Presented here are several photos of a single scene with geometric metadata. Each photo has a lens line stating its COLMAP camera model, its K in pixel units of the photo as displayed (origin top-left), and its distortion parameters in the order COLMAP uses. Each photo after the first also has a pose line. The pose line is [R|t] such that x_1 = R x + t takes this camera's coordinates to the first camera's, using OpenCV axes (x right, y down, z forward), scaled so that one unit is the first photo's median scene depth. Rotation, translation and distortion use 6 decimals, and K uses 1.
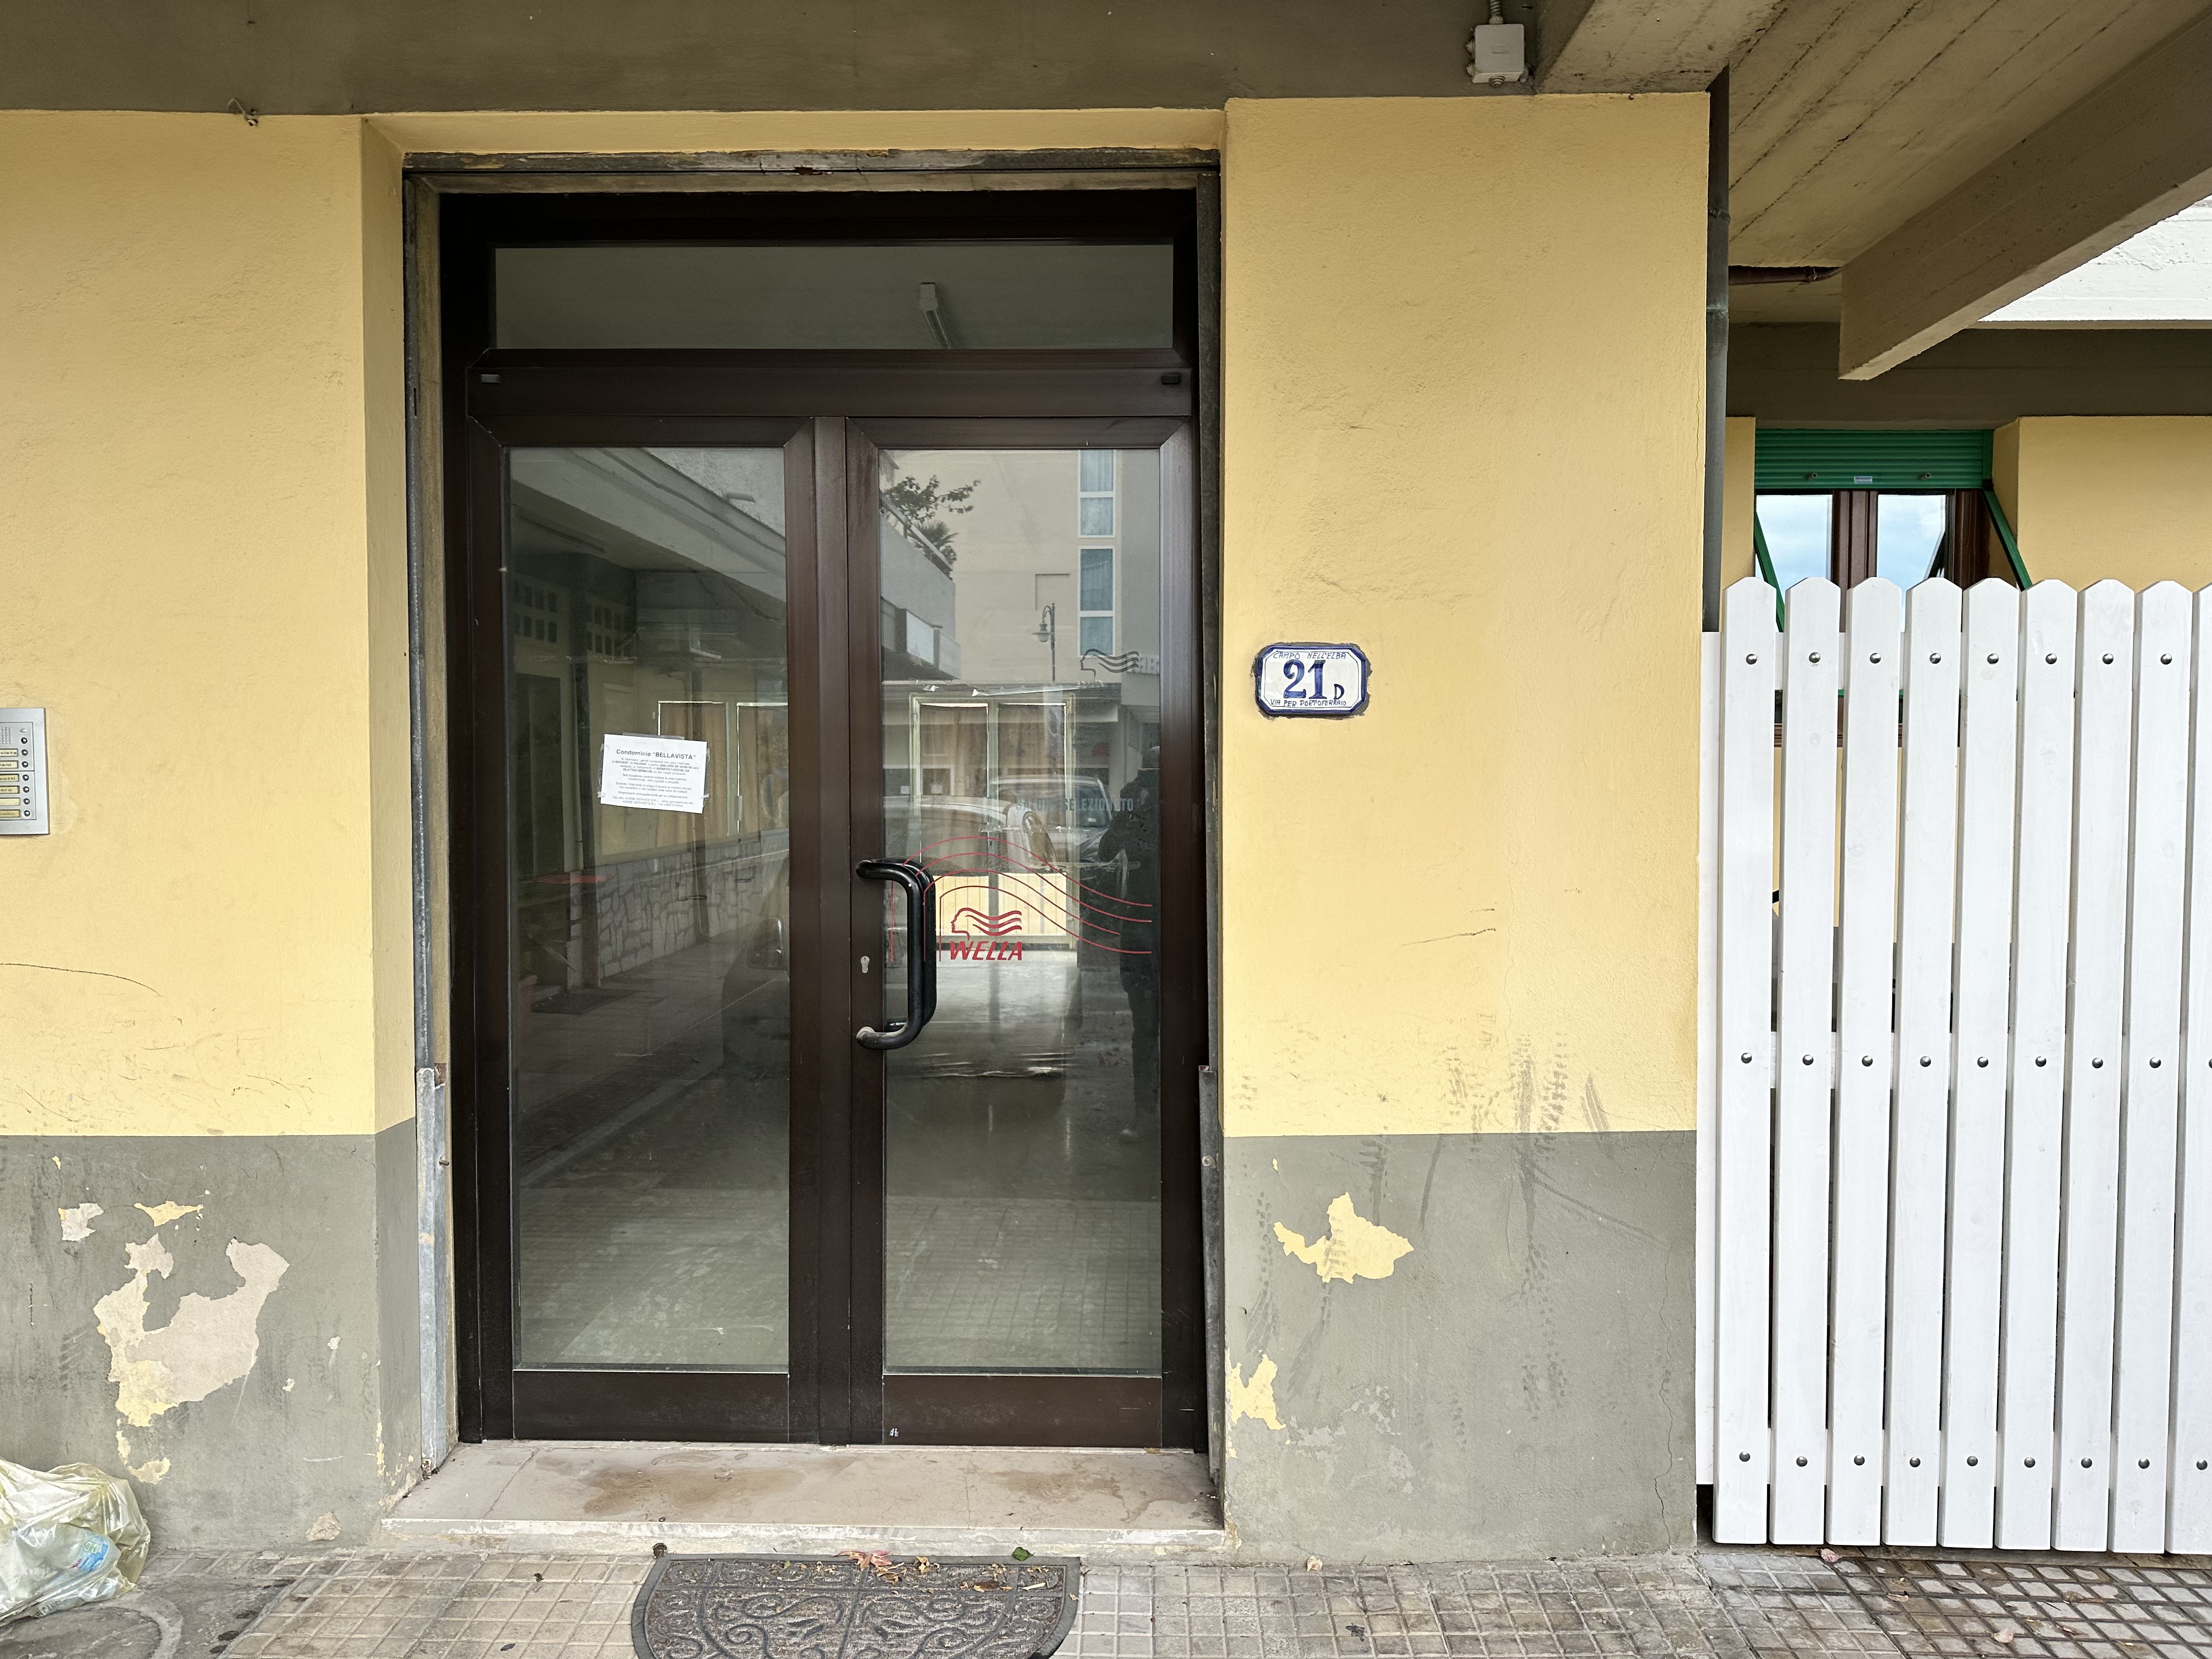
lens RADIAL K [[1558.9, 0, 1104.6], [0, 1558.9, 826.5], [0, 0, 1]] dist [0.048143, -0.054099]
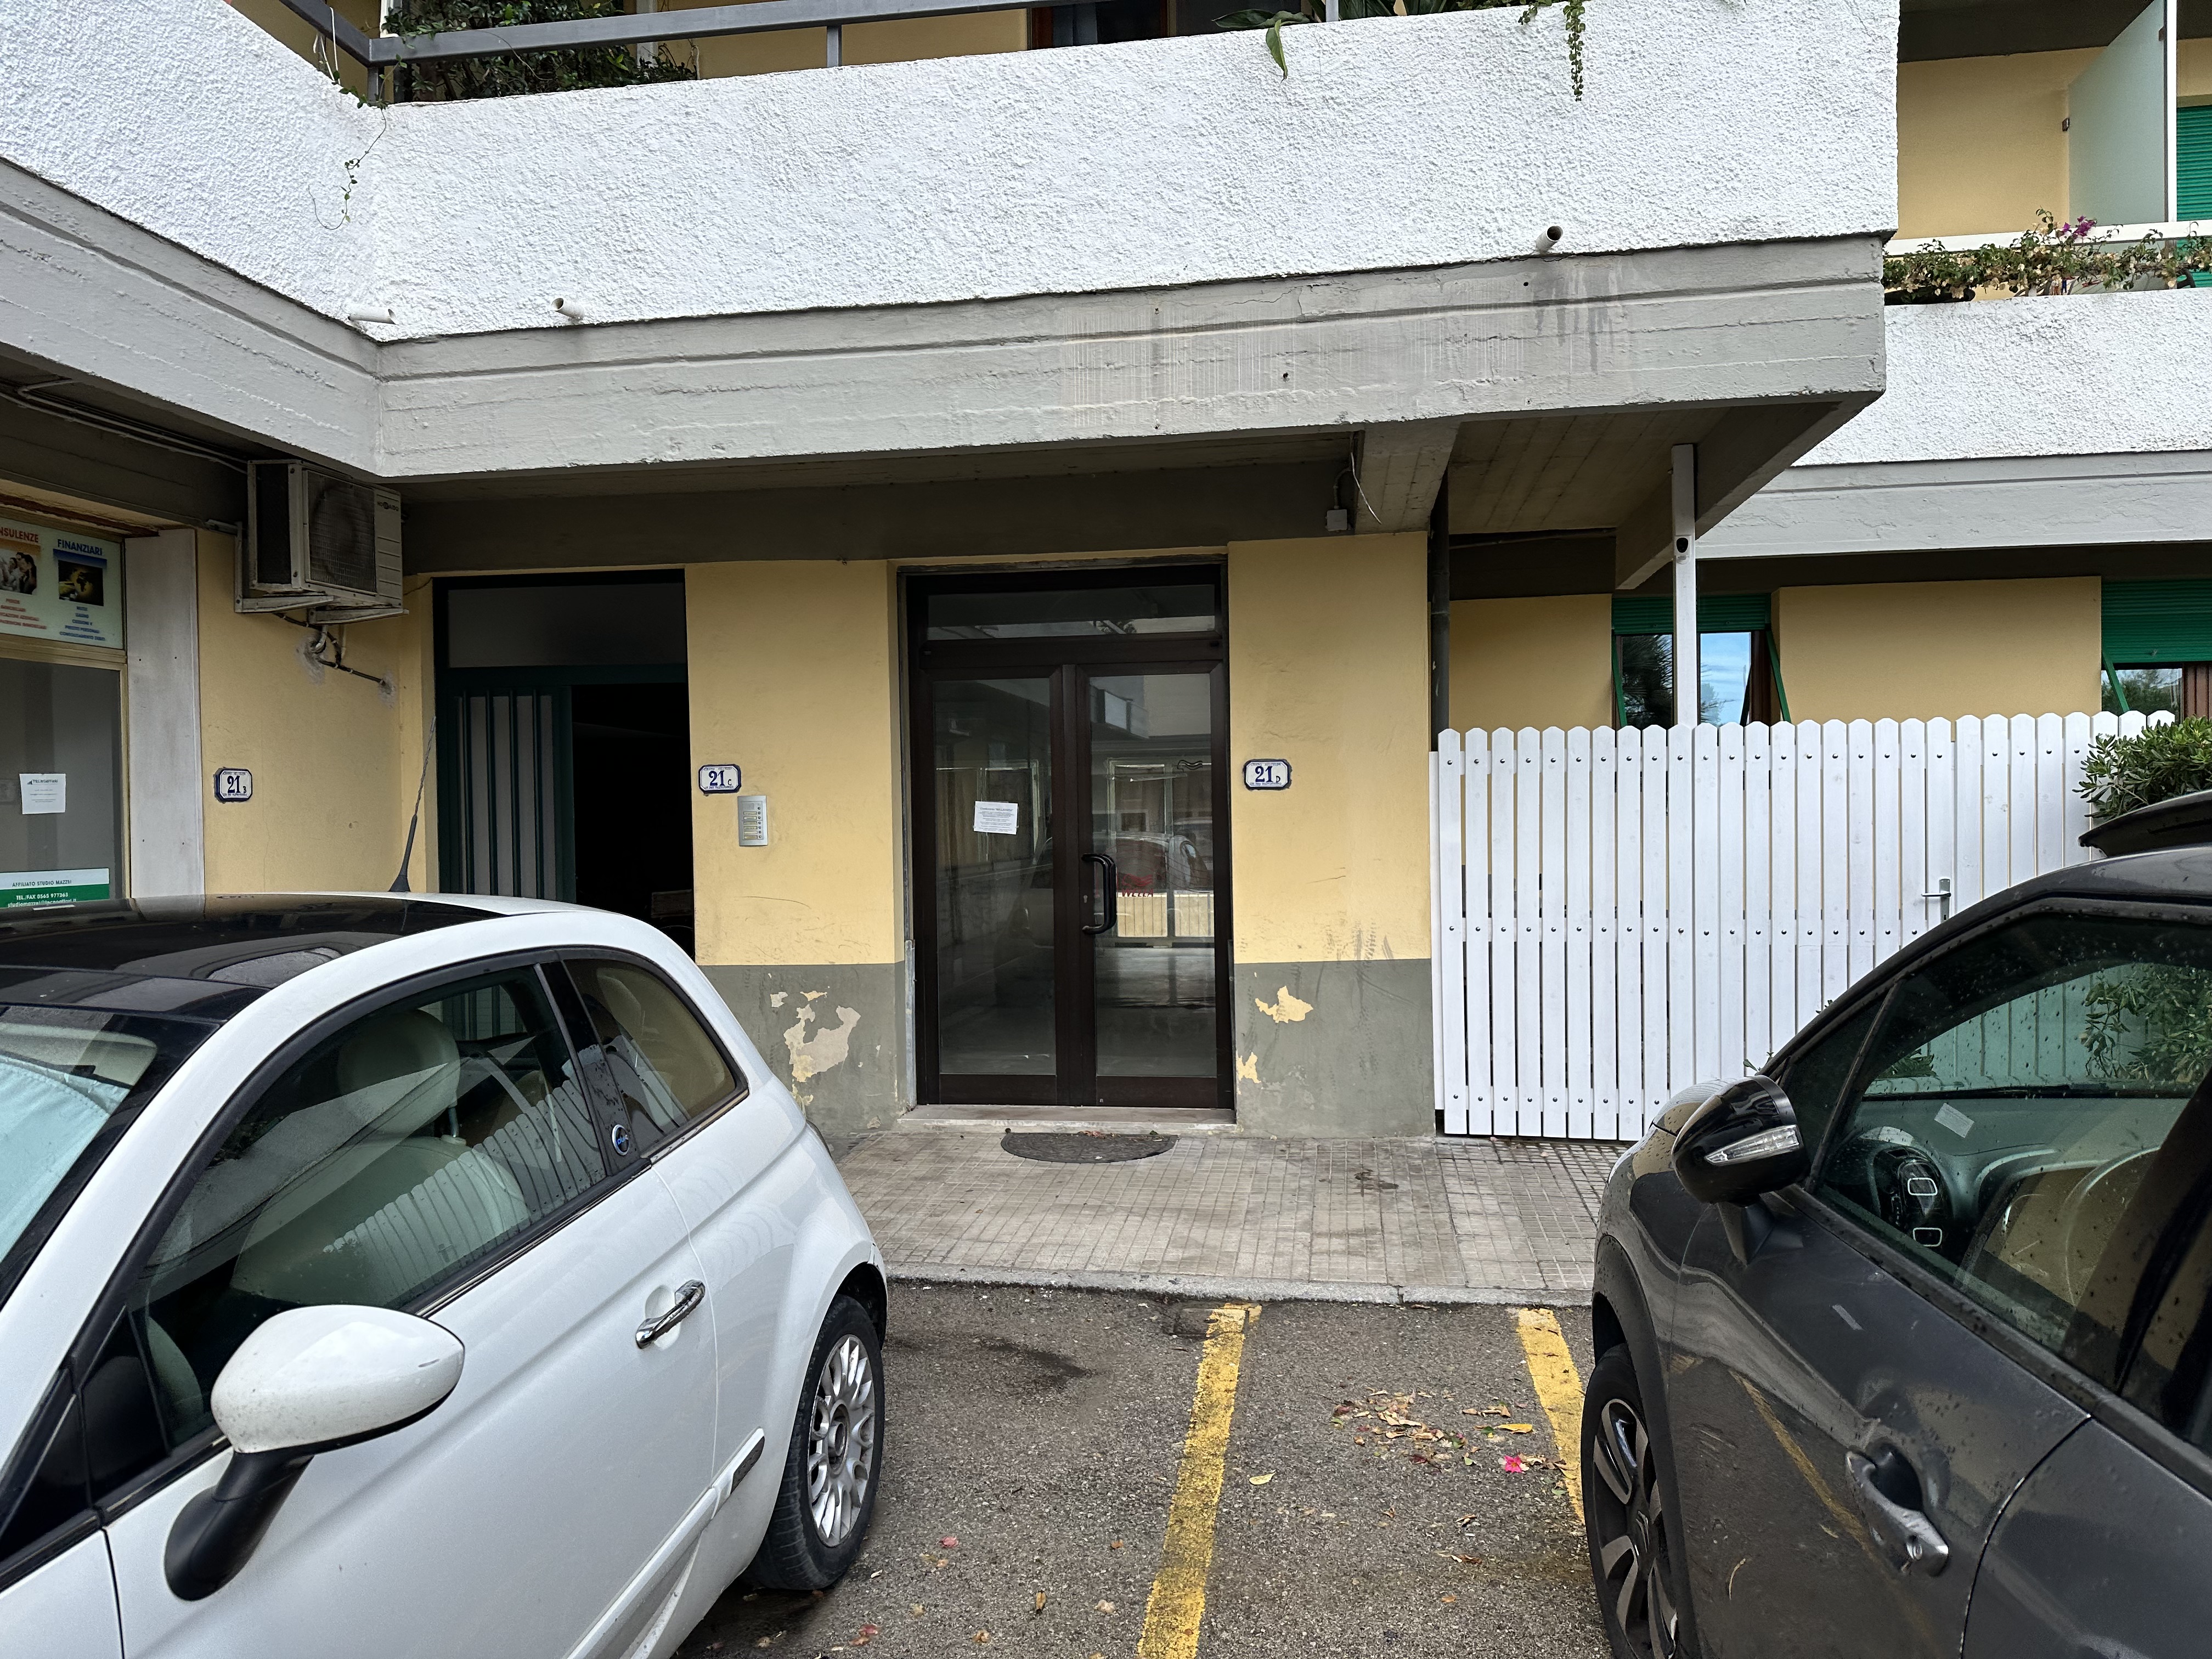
lens RADIAL K [[1558.9, 0, 1105.5], [0, 1558.9, 828.4], [0, 0, 1]] dist [0.048143, -0.054099]
pose [[0.991739, -0.014648, -0.127436, 0.188661], [0.011289, 0.999571, -0.027040, 0.052517], [0.127777, 0.025378, 0.991478, -1.421868]]
